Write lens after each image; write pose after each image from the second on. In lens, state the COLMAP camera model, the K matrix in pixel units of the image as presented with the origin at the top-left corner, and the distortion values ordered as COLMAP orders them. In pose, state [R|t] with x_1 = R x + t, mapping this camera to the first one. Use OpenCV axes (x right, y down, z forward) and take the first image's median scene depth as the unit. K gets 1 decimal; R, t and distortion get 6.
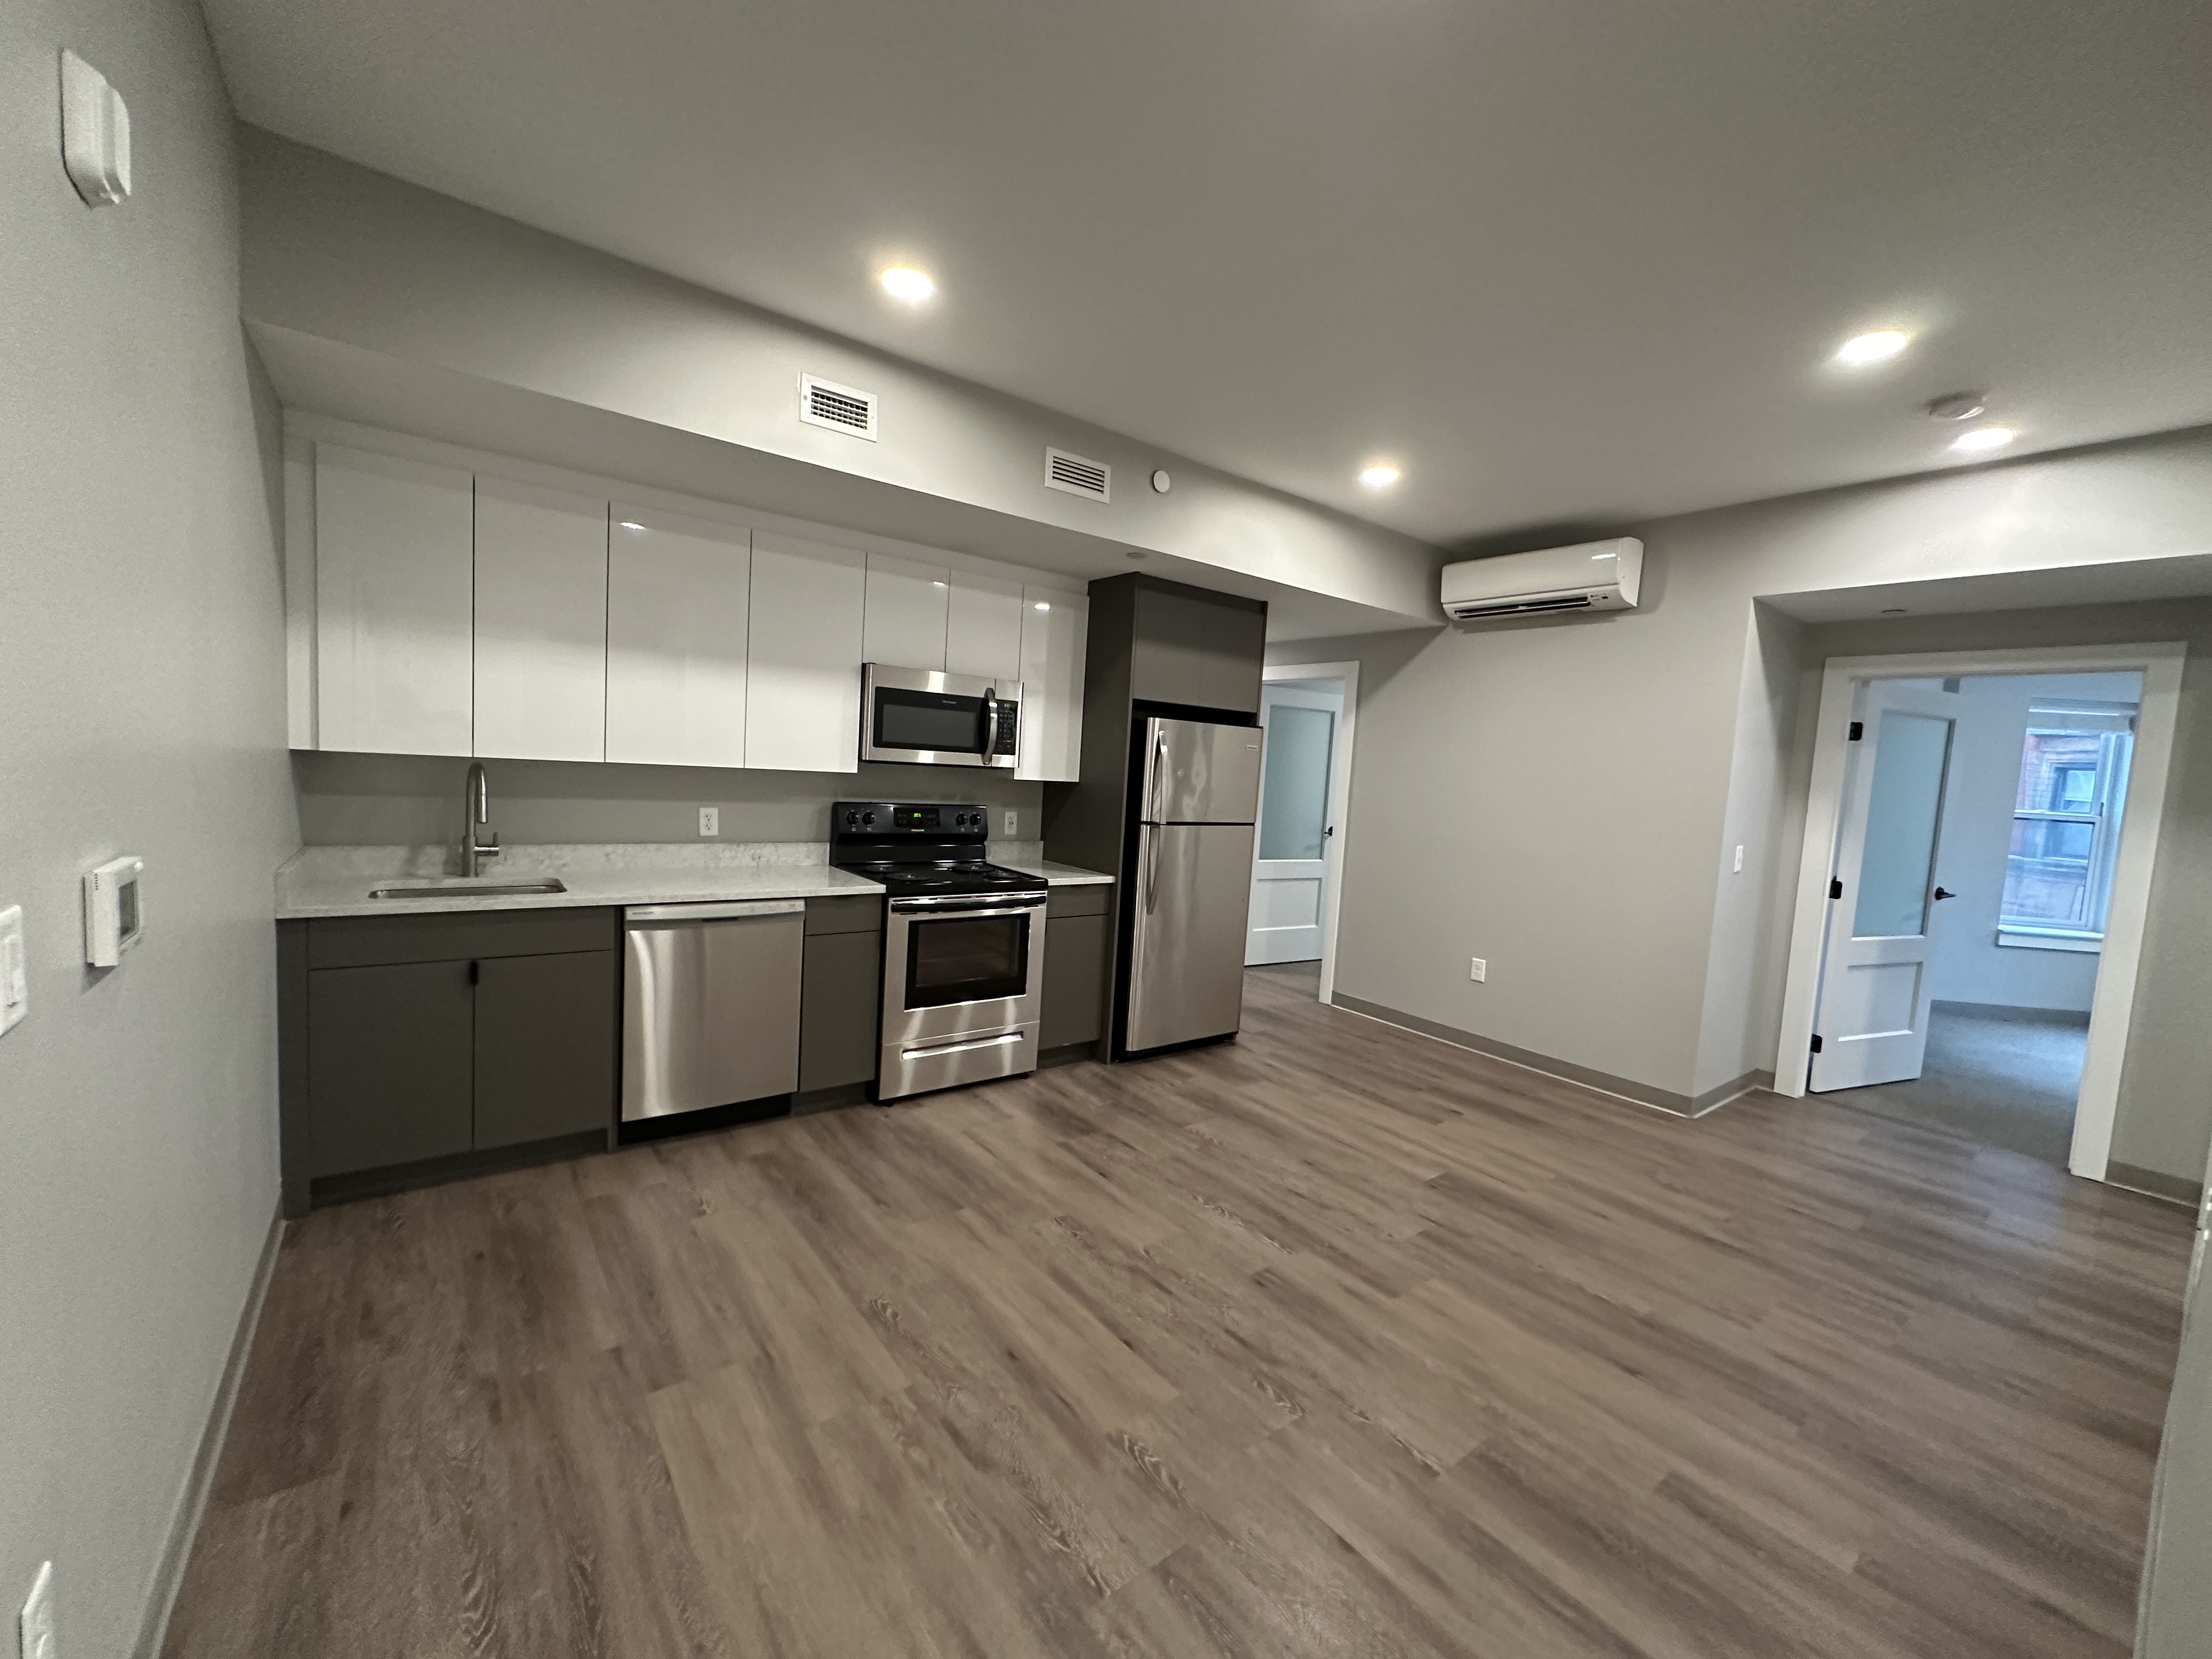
lens RADIAL K [[877.8, 0, 1104.1], [0, 877.8, 825.5], [0, 0, 1]] dist [-0.000134, 0.000039]
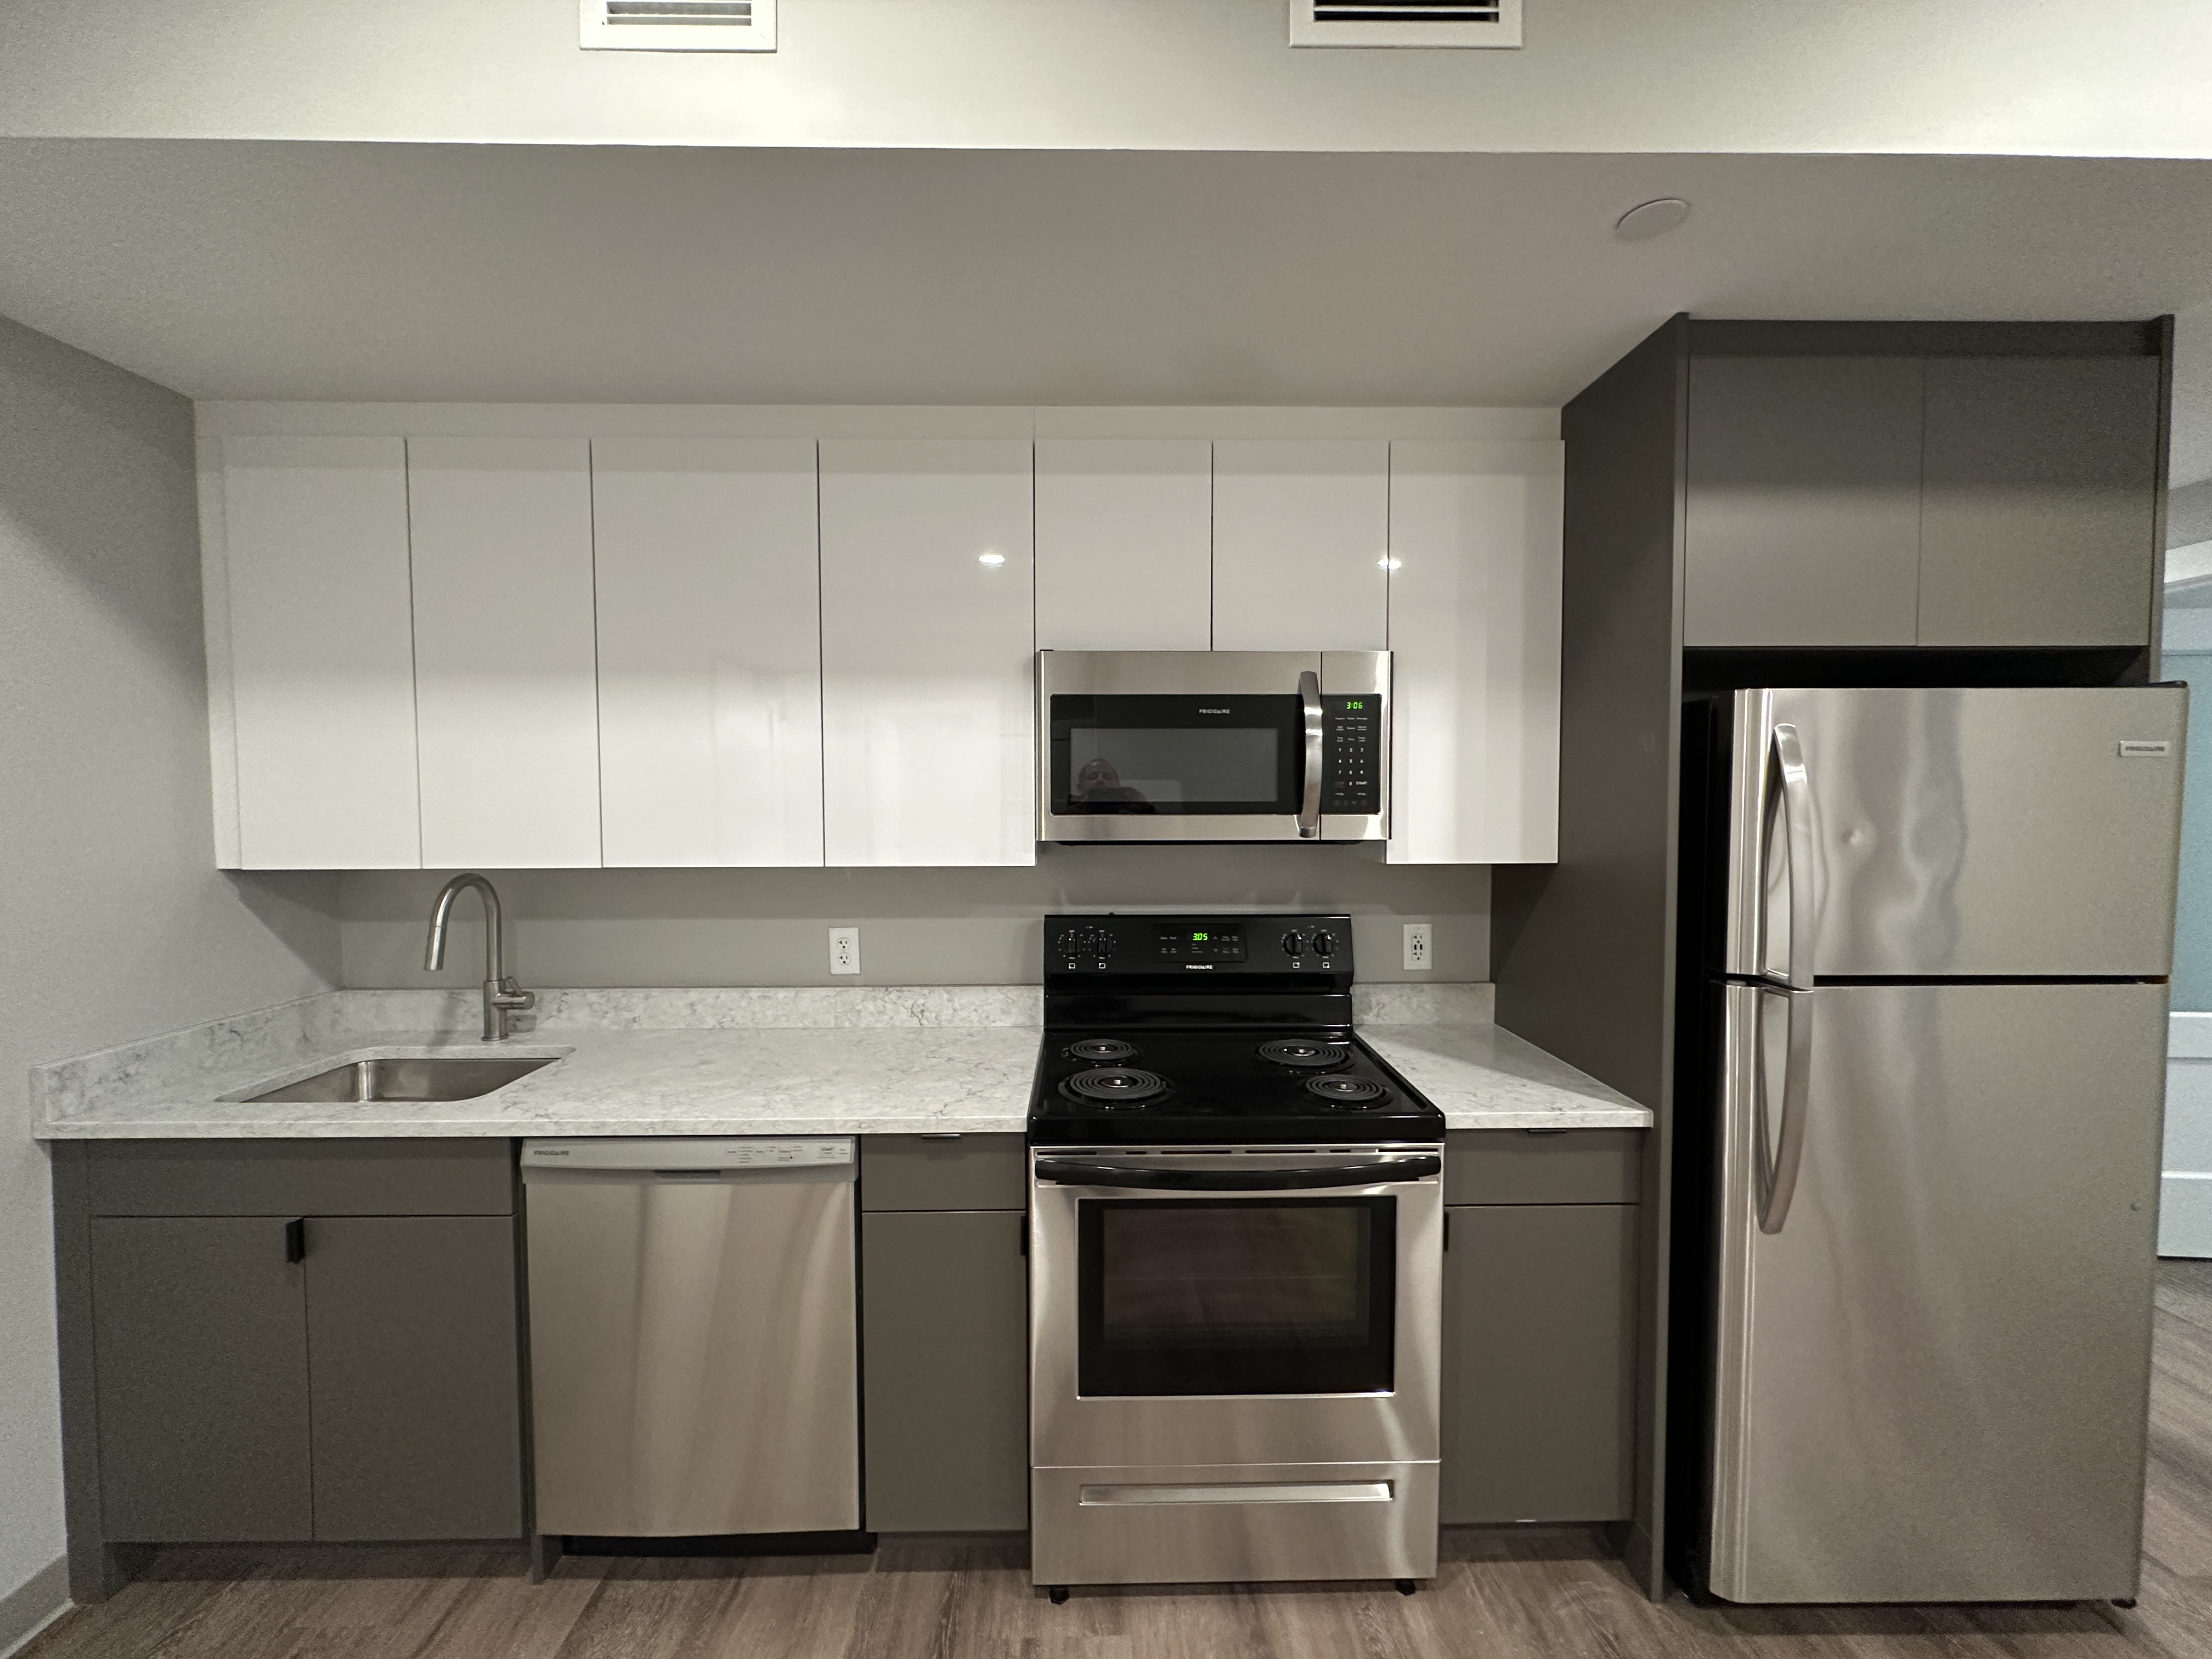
lens RADIAL K [[877.8, 0, 1104.1], [0, 877.8, 829.3], [0, 0, 1]] dist [-0.000134, 0.000039]
pose [[0.804511, -0.040254, -0.592572, 0.061236], [0.008323, 0.998367, -0.056520, -0.054353], [0.593880, 0.040539, 0.803532, 0.635228]]
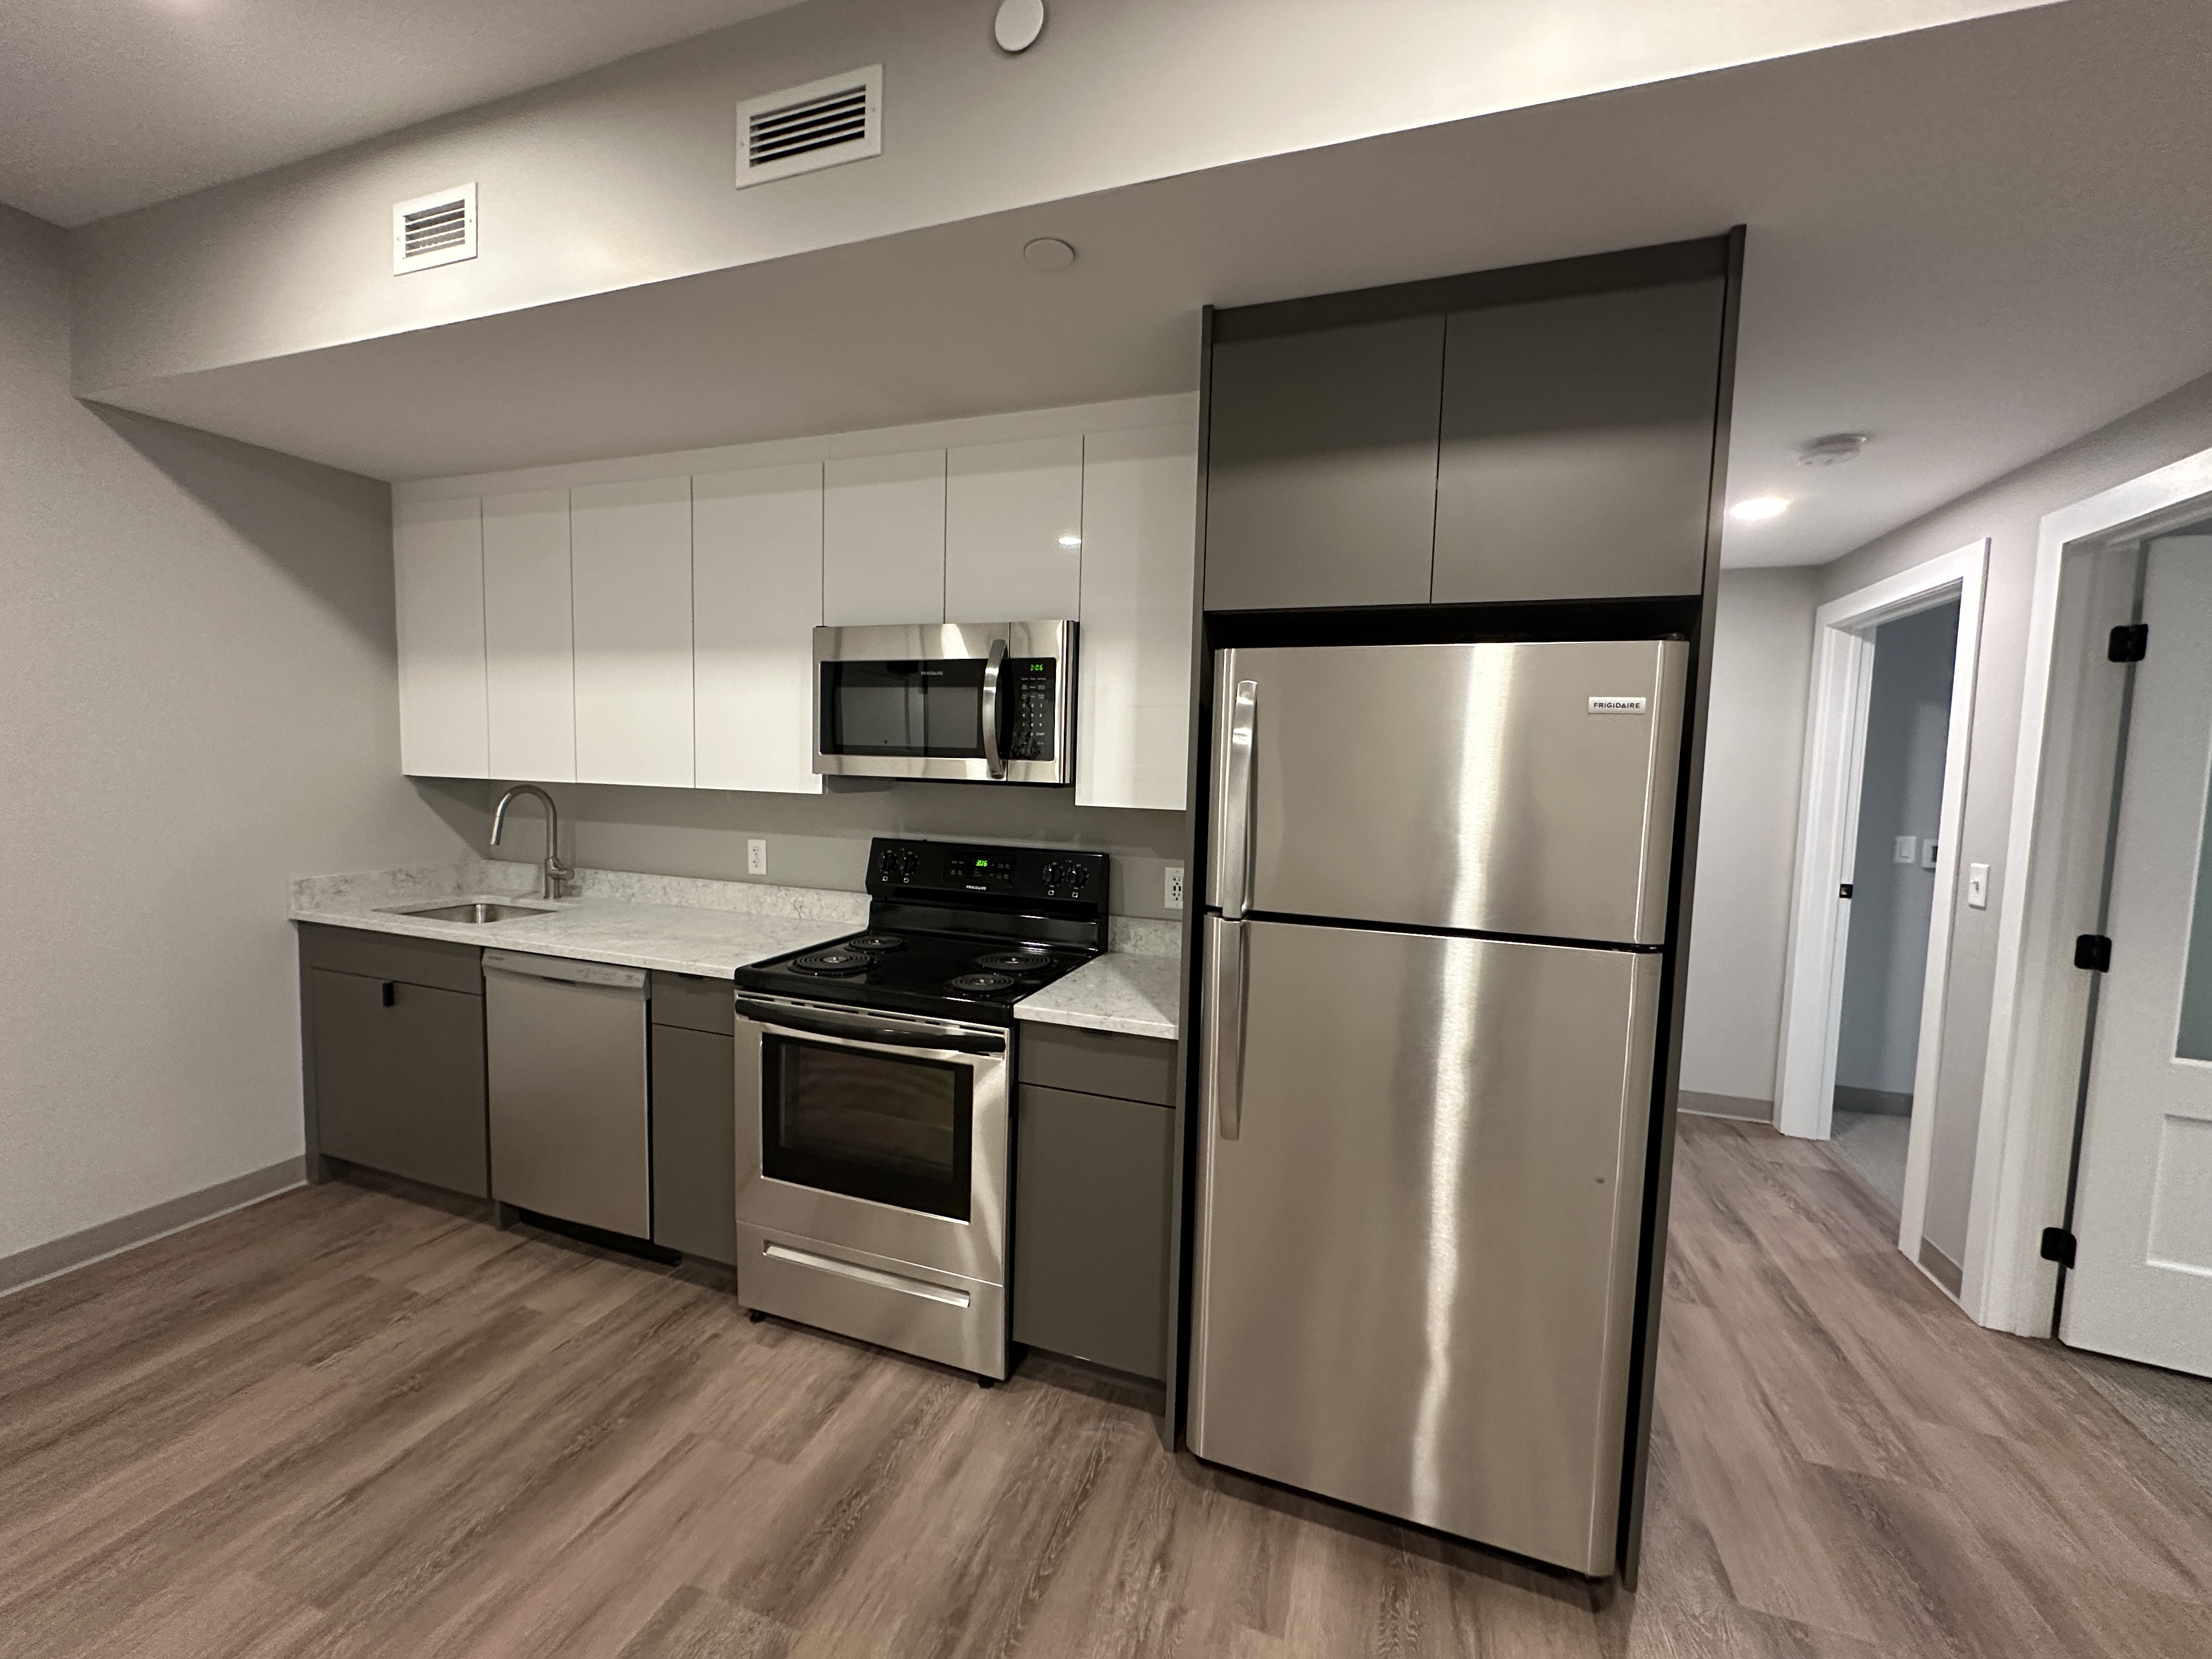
lens RADIAL K [[877.8, 0, 1104.1], [0, 877.8, 828.2], [0, 0, 1]] dist [-0.000134, 0.000039]
pose [[0.549592, 0.017758, -0.835245, 0.415351], [-0.055662, 0.998331, -0.015400, -0.037150], [0.833577, 0.054955, 0.549663, 0.848749]]
